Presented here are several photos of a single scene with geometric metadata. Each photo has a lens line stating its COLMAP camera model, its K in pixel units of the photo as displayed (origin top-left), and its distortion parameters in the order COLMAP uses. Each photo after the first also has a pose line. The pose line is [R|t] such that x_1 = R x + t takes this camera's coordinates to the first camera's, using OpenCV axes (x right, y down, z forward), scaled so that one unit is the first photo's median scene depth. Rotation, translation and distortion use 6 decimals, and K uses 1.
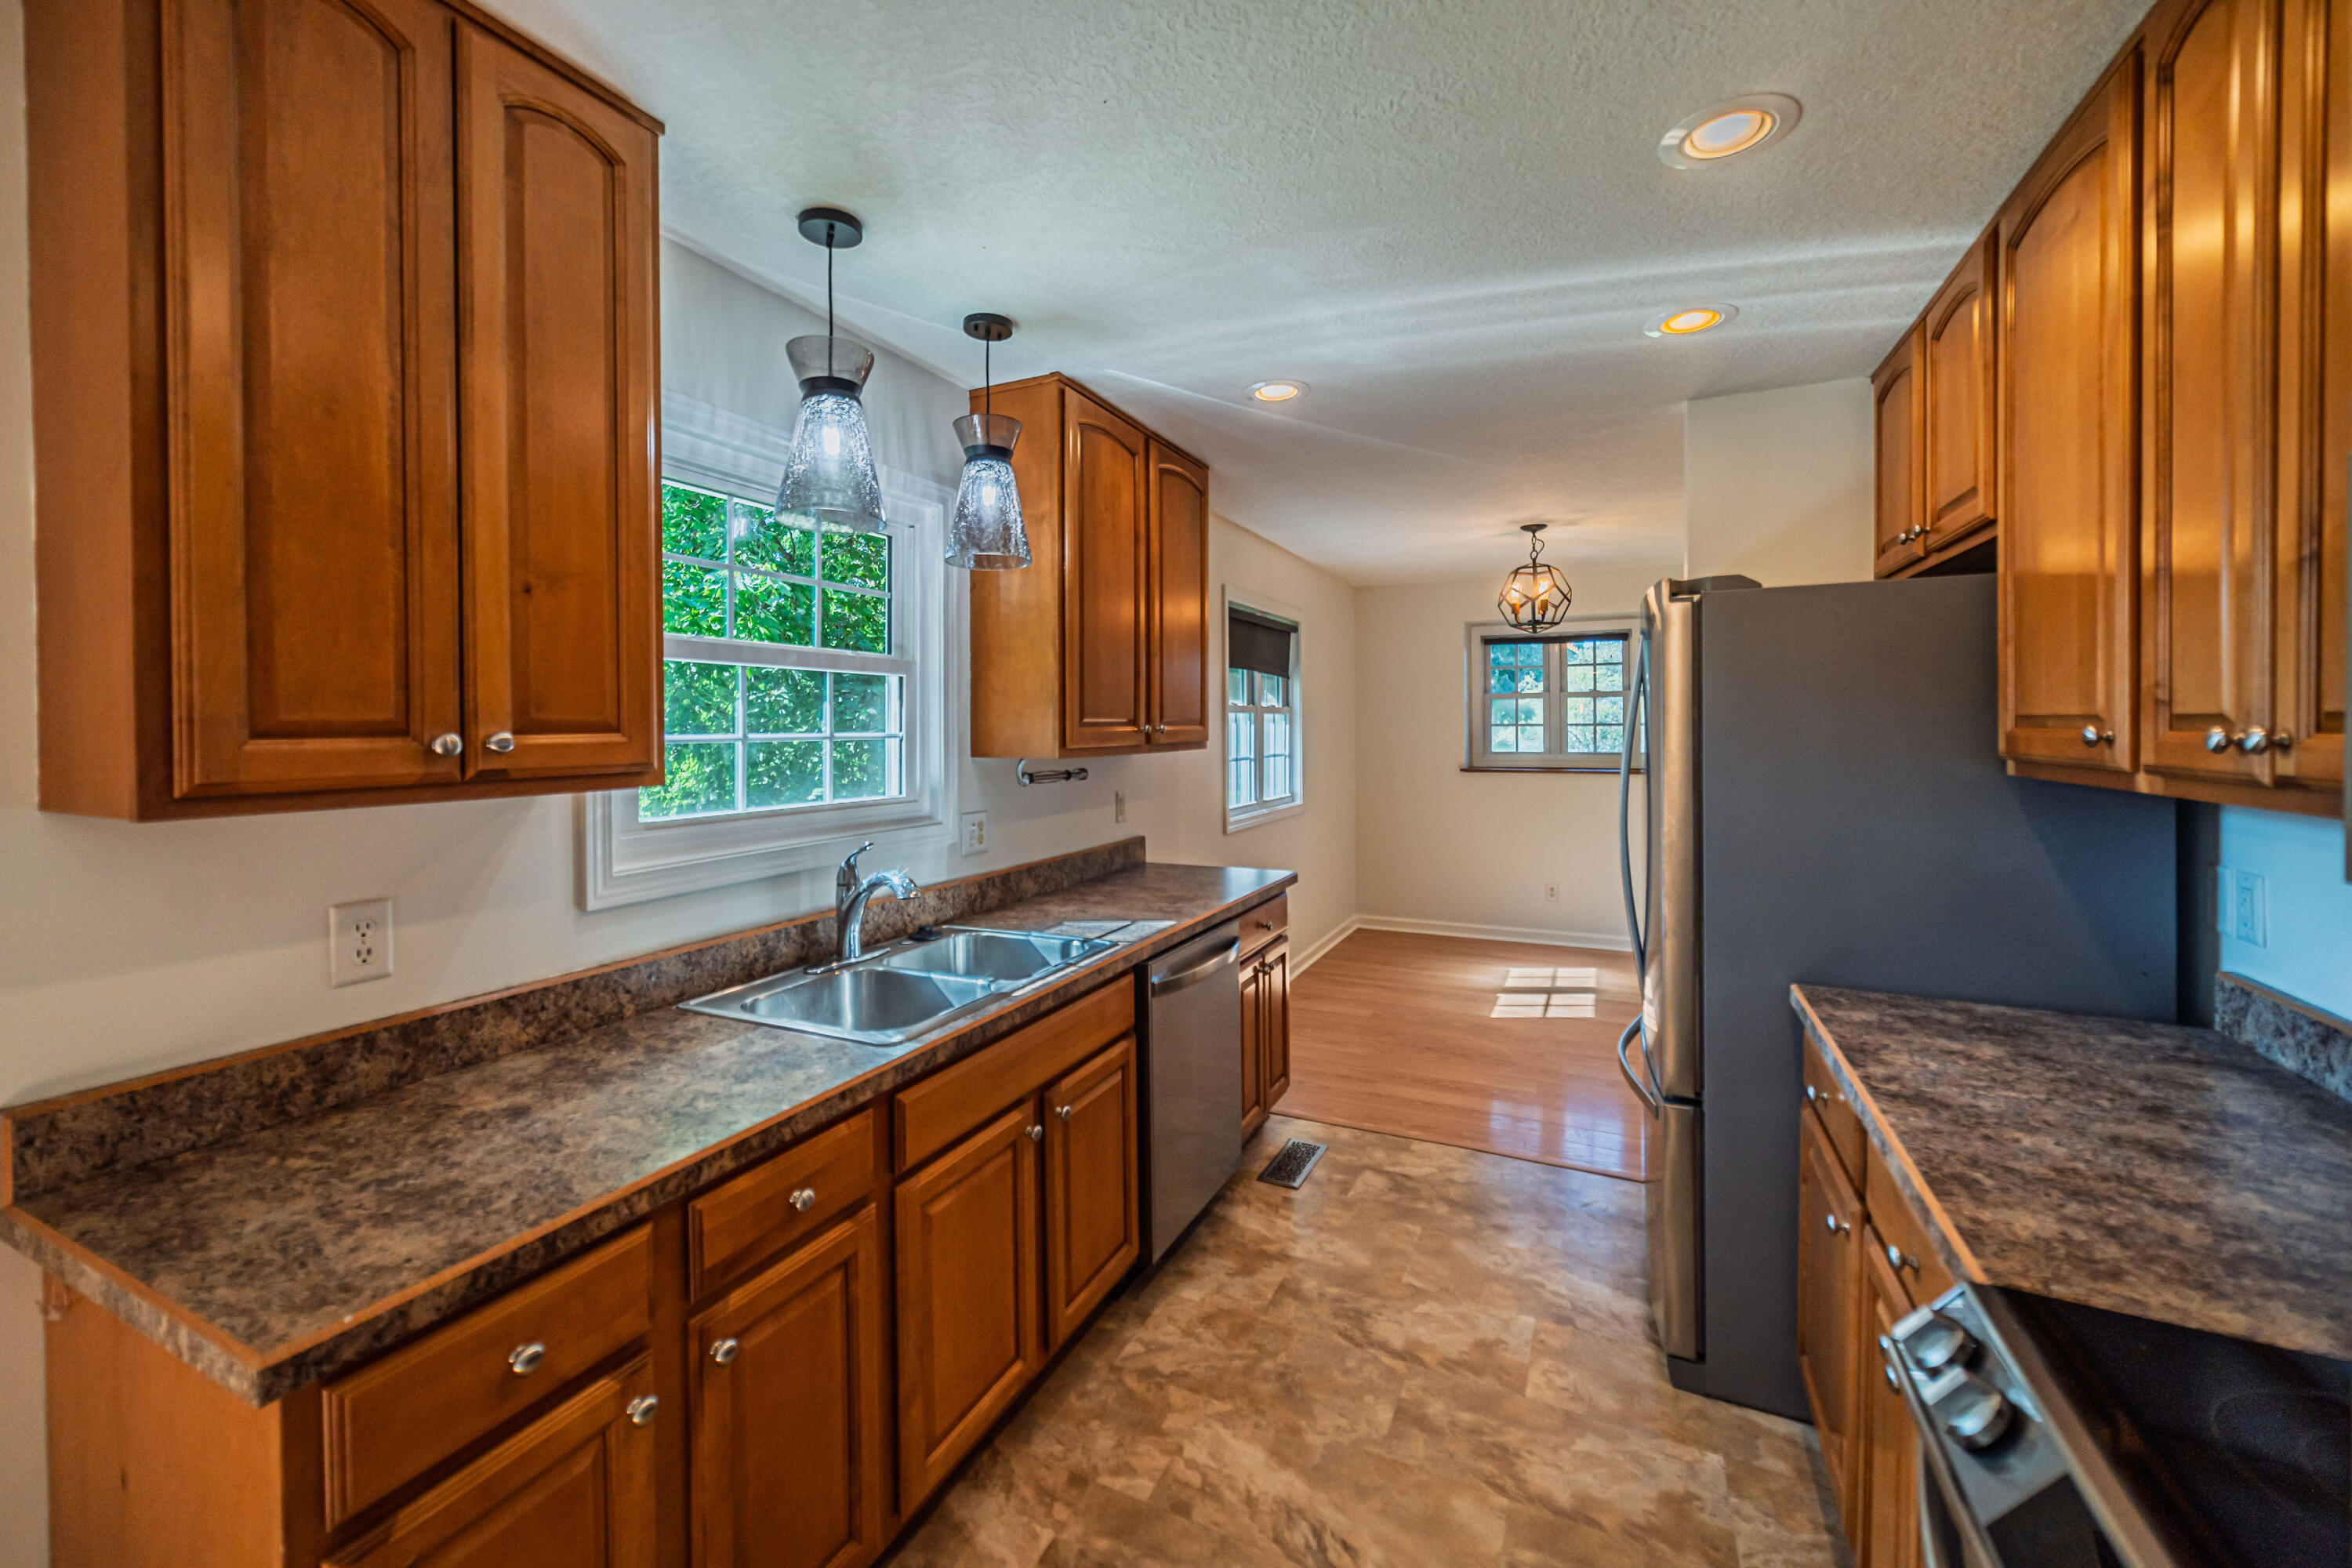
lens RADIAL K [[946.7, 0, 1157.7], [0, 946.7, 732.8], [0, 0, 1]] dist [-0.001239, 0.002976]
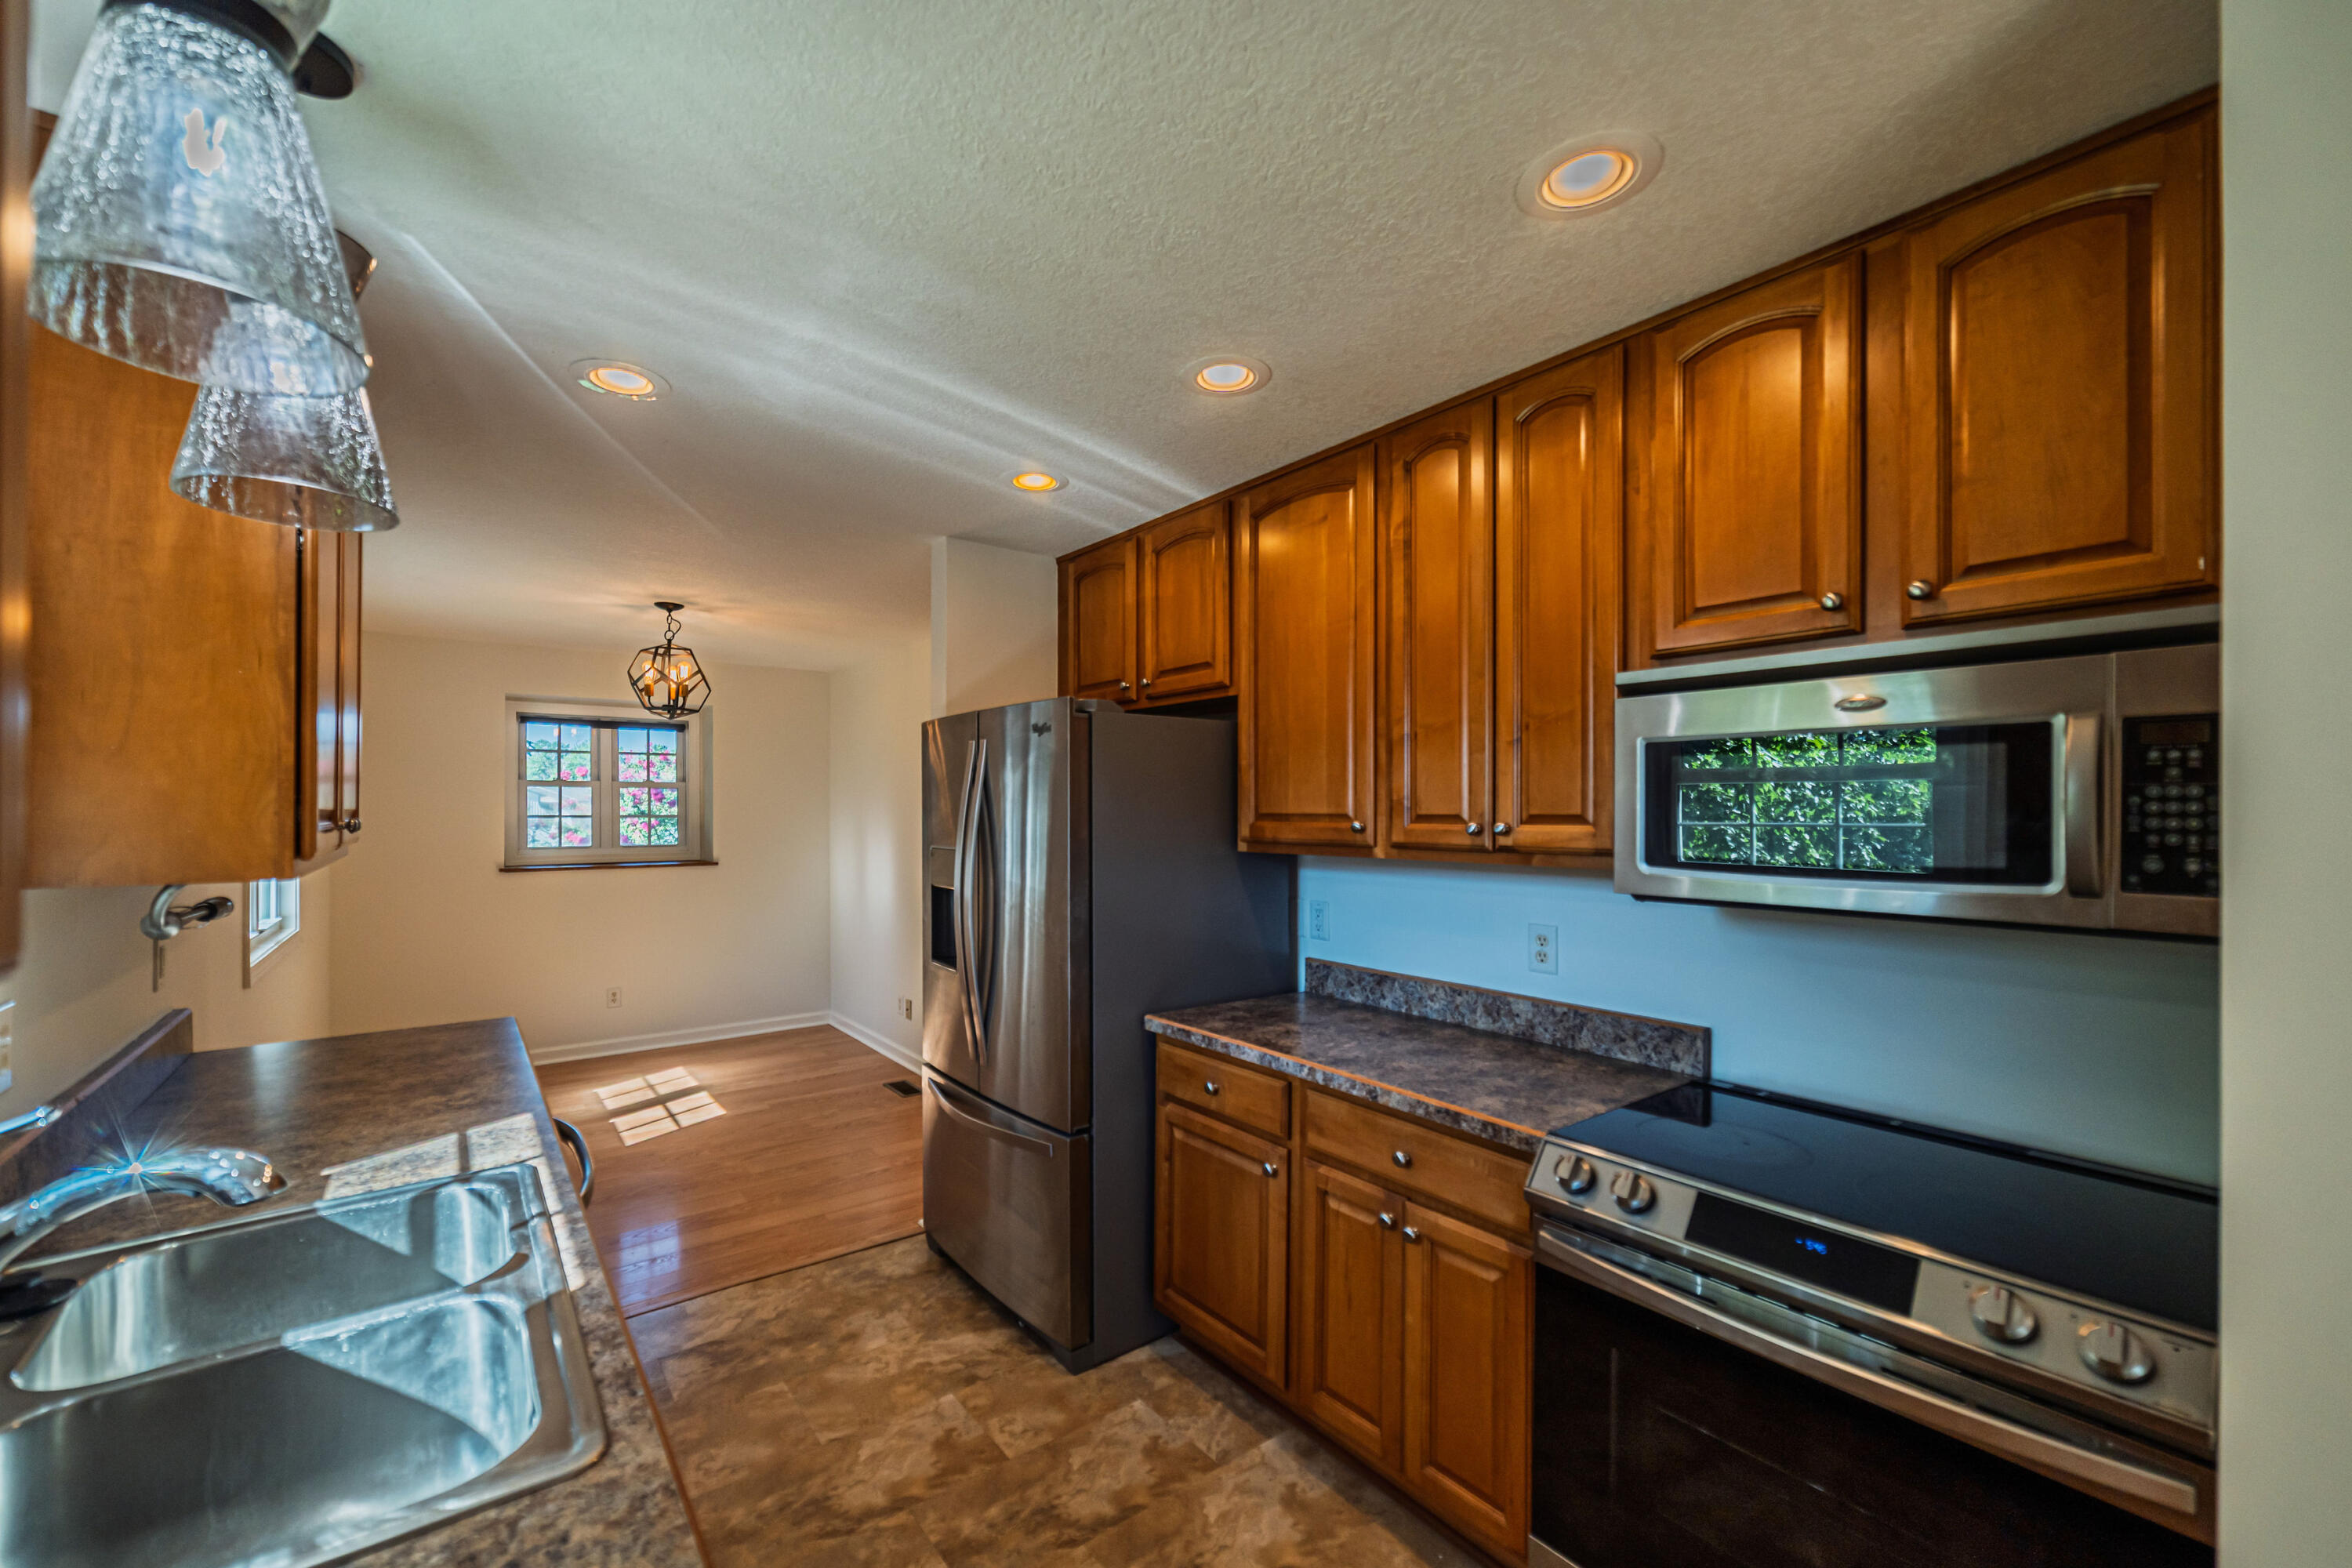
lens RADIAL K [[917.1, 0, 1143.8], [0, 917.1, 810.4], [0, 0, 1]] dist [-0.004093, 0.000112]
pose [[0.451233, 0.007215, 0.892377, -0.469371], [0.005224, 0.999929, -0.010726, -0.007301], [-0.892391, 0.009502, 0.451164, 0.414520]]
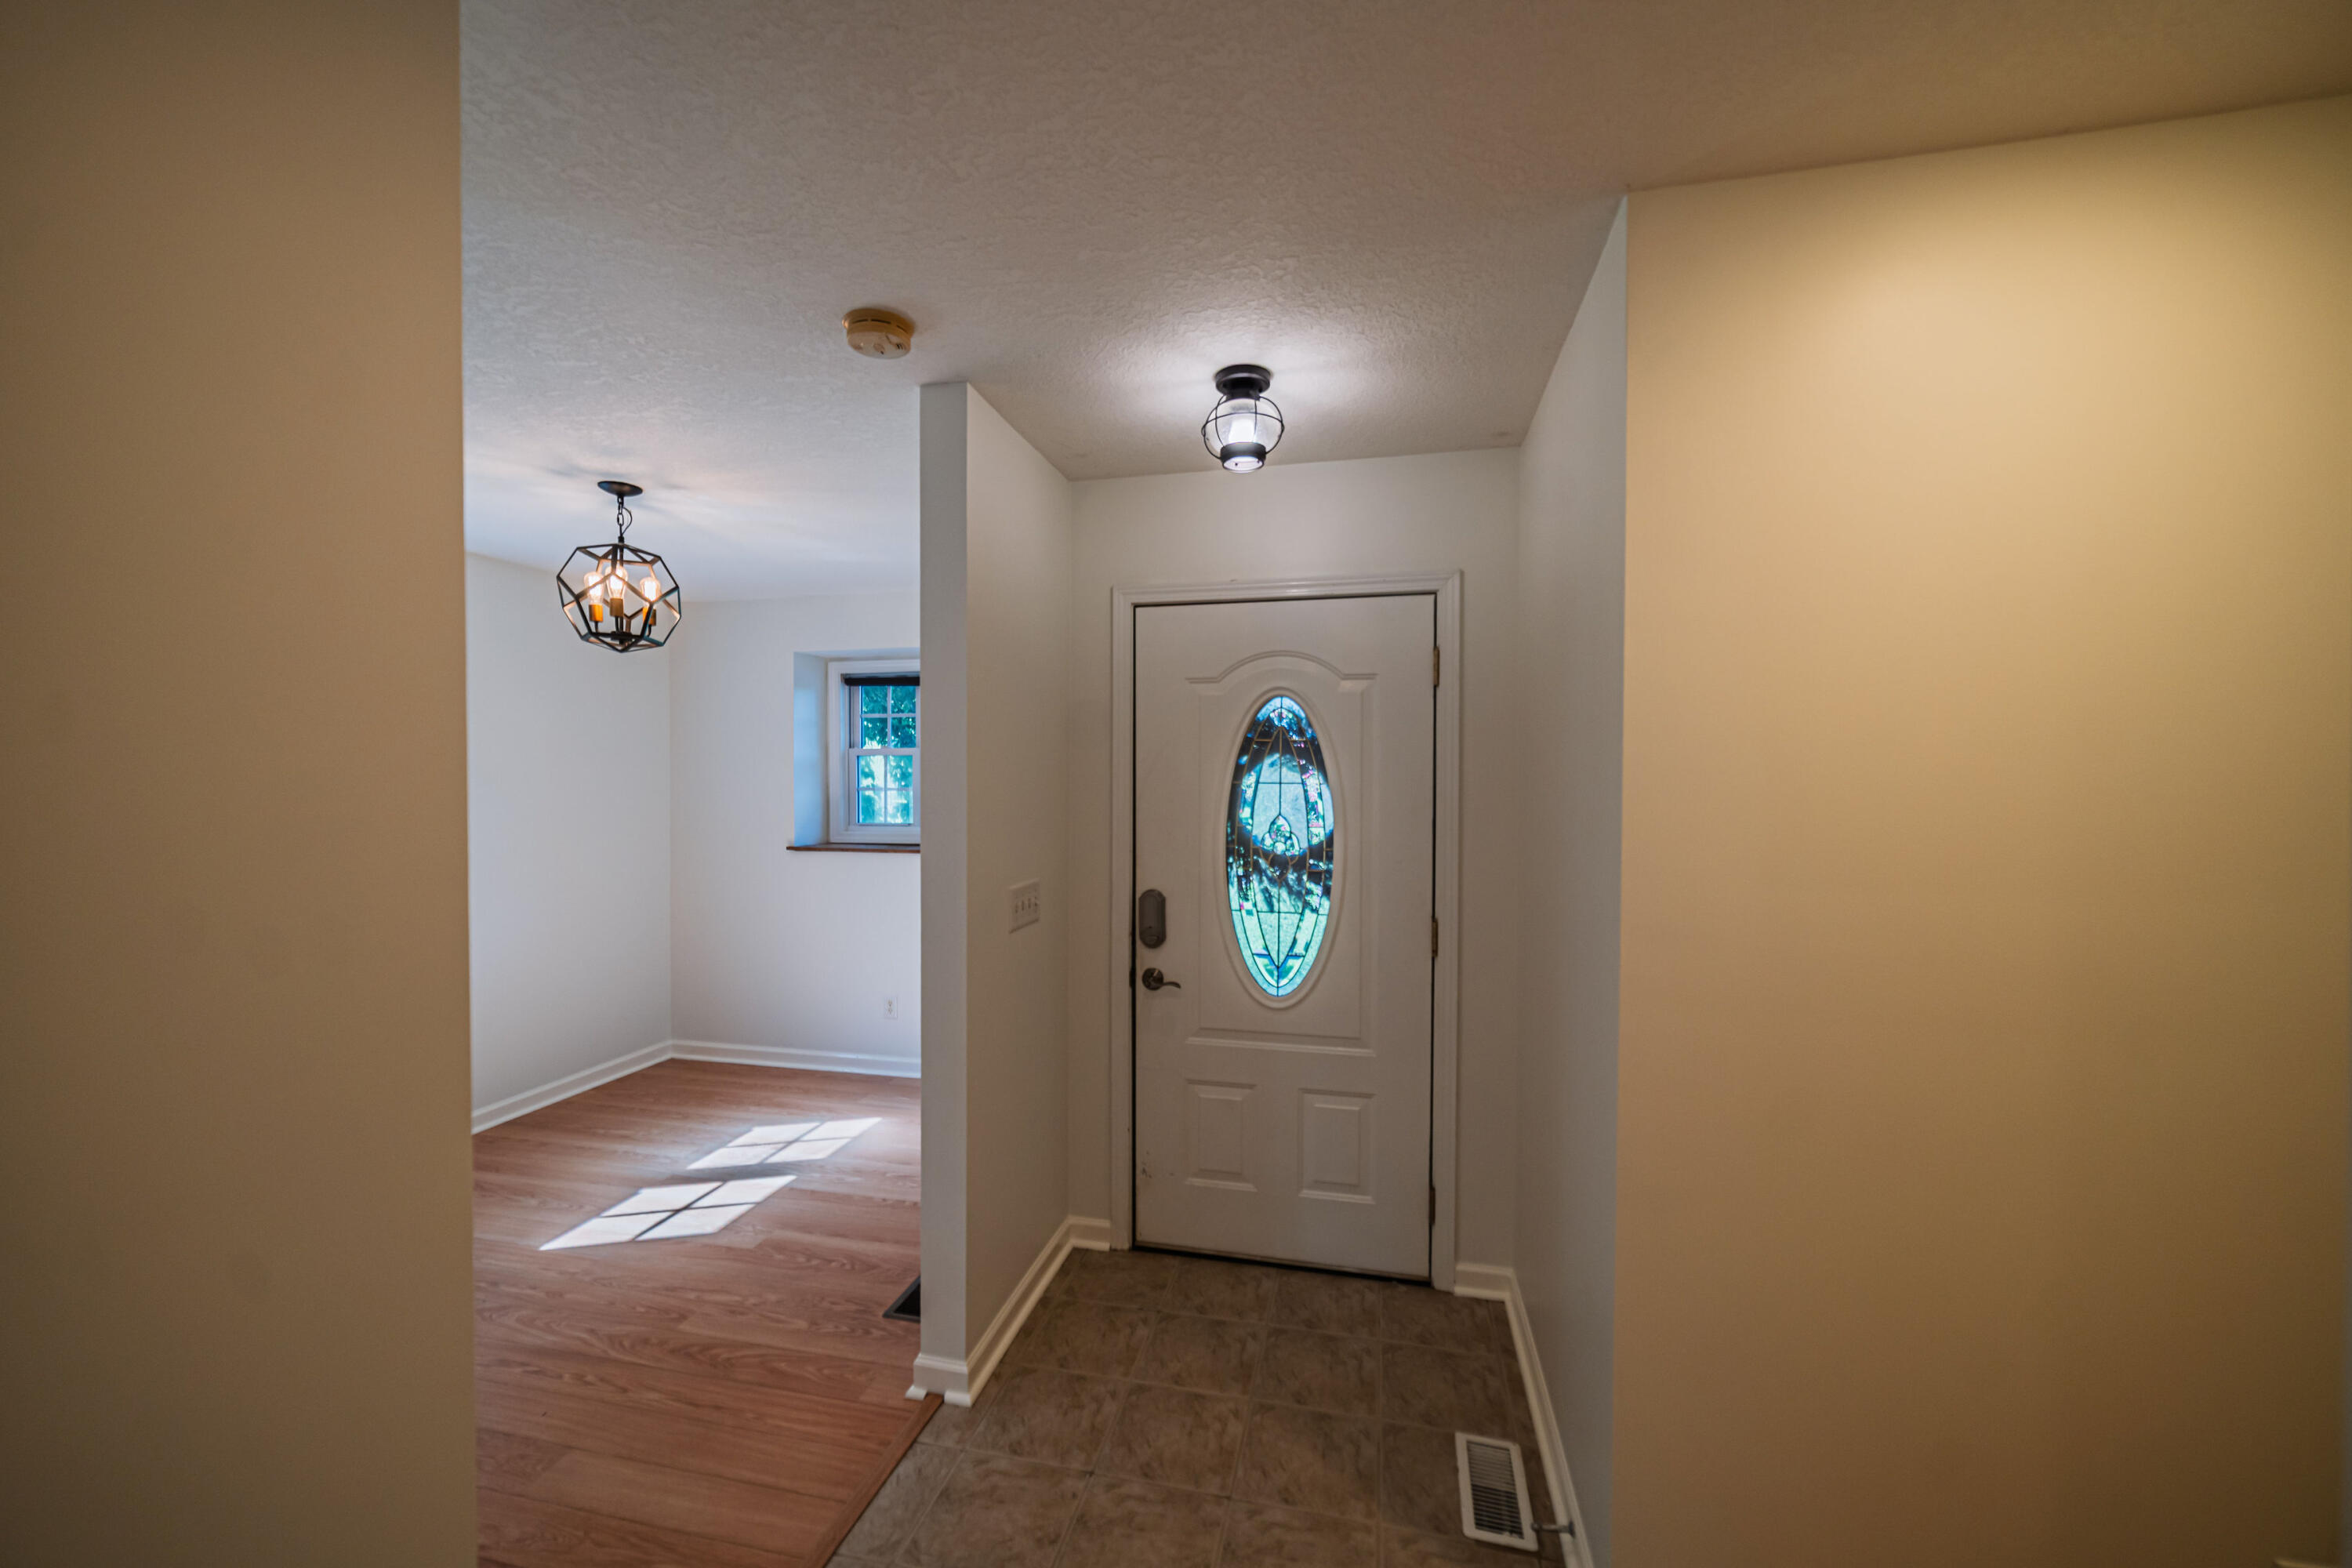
lens RADIAL K [[893.2, 0, 1170.1], [0, 893.2, 796.9], [0, 0, 1]] dist [-0.001236, -0.000075]
pose [[0.976336, 0.005960, 0.216176, 1.509561], [-0.007679, 0.999945, 0.007113, -0.030894], [-0.216121, -0.008605, 0.976329, 0.759588]]
